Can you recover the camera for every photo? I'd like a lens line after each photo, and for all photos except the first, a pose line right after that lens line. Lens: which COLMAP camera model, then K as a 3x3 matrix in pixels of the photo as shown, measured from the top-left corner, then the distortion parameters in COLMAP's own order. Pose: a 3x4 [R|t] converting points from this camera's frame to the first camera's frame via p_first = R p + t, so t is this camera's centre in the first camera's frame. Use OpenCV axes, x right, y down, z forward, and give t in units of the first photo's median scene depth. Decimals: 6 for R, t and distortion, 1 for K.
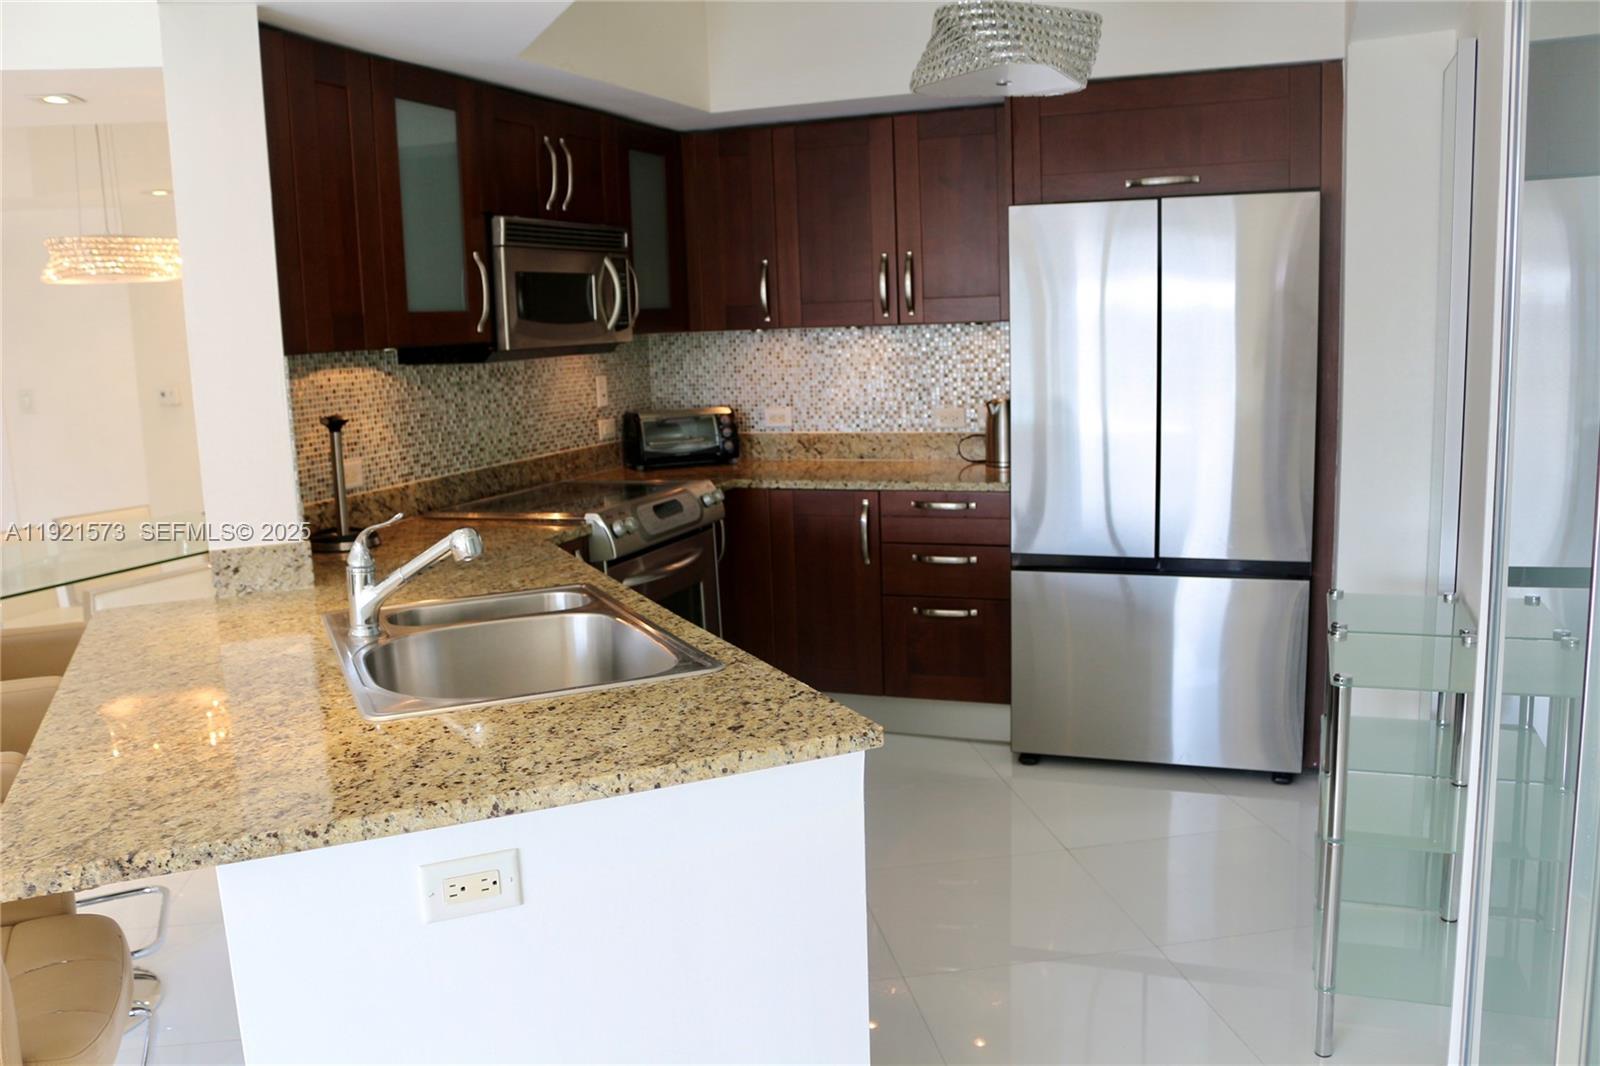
lens RADIAL K [[1332.7, 0, 807.5], [0, 1332.7, 530.7], [0, 0, 1]] dist [-0.104948, 0.016862]
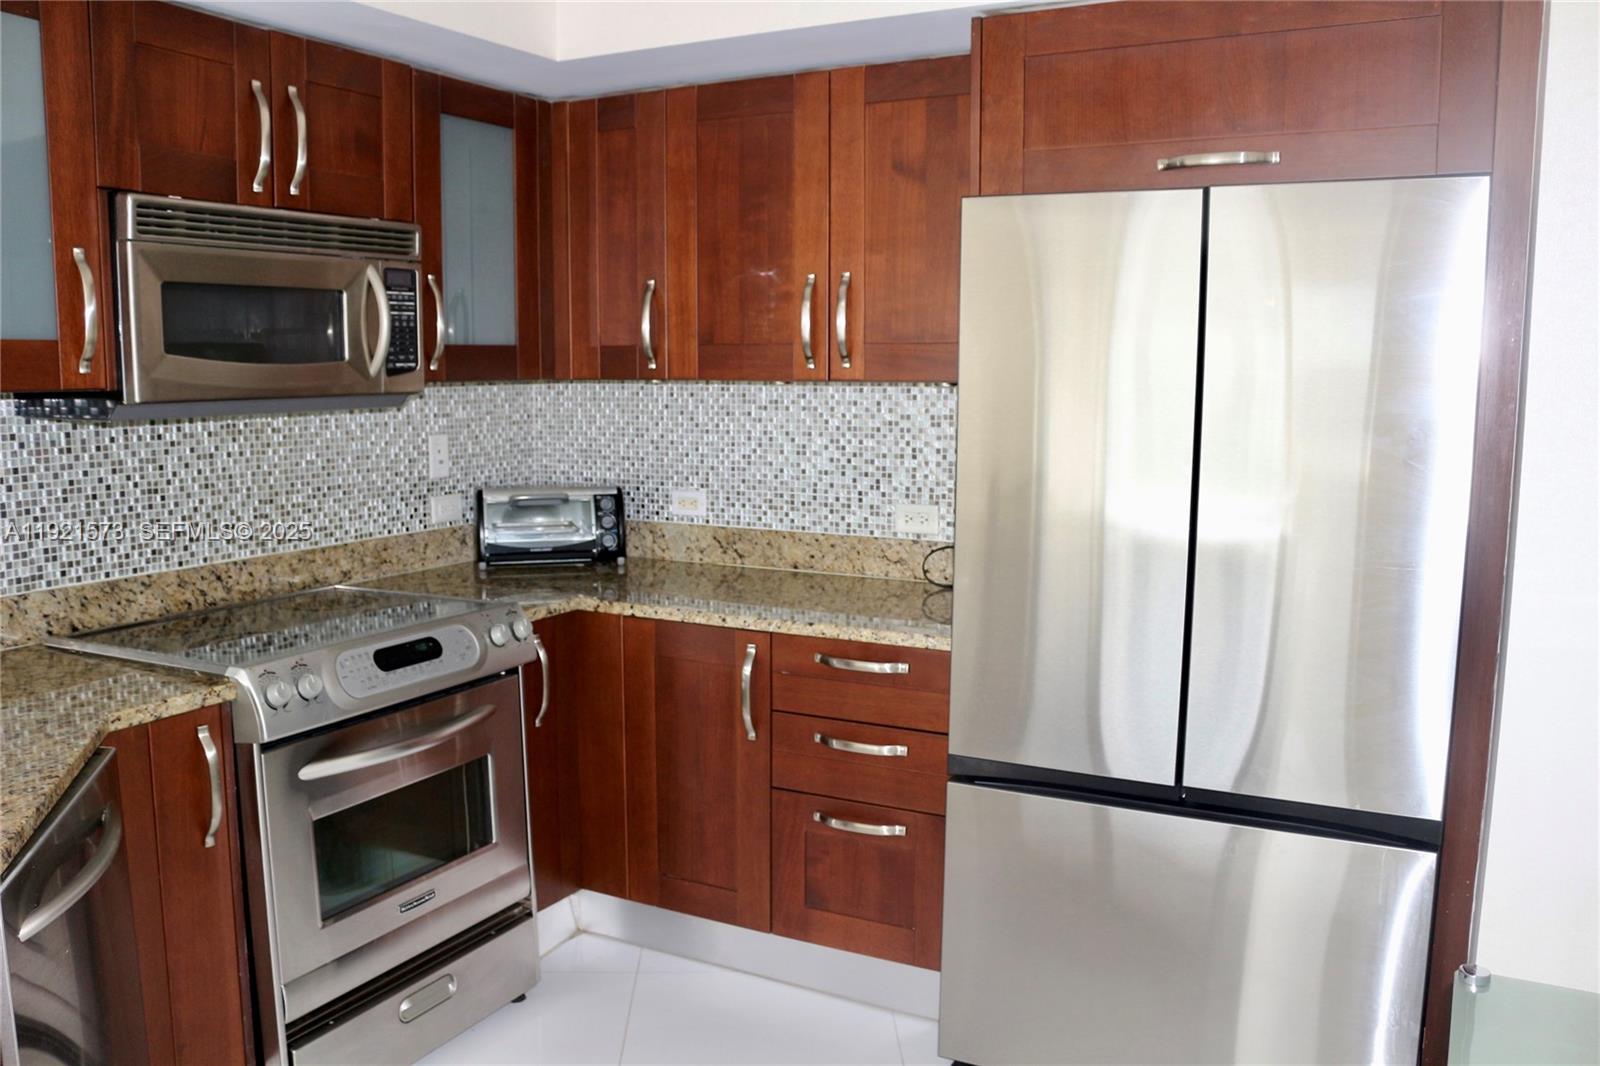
lens RADIAL K [[1332.7, 0, 794.0], [0, 1332.7, 532.3], [0, 0, 1]] dist [-0.104948, 0.016862]
pose [[0.991300, 0.053244, -0.120370, 0.136975], [-0.056662, 0.998076, -0.025154, -0.061390], [0.118800, 0.031756, 0.992410, 0.336162]]
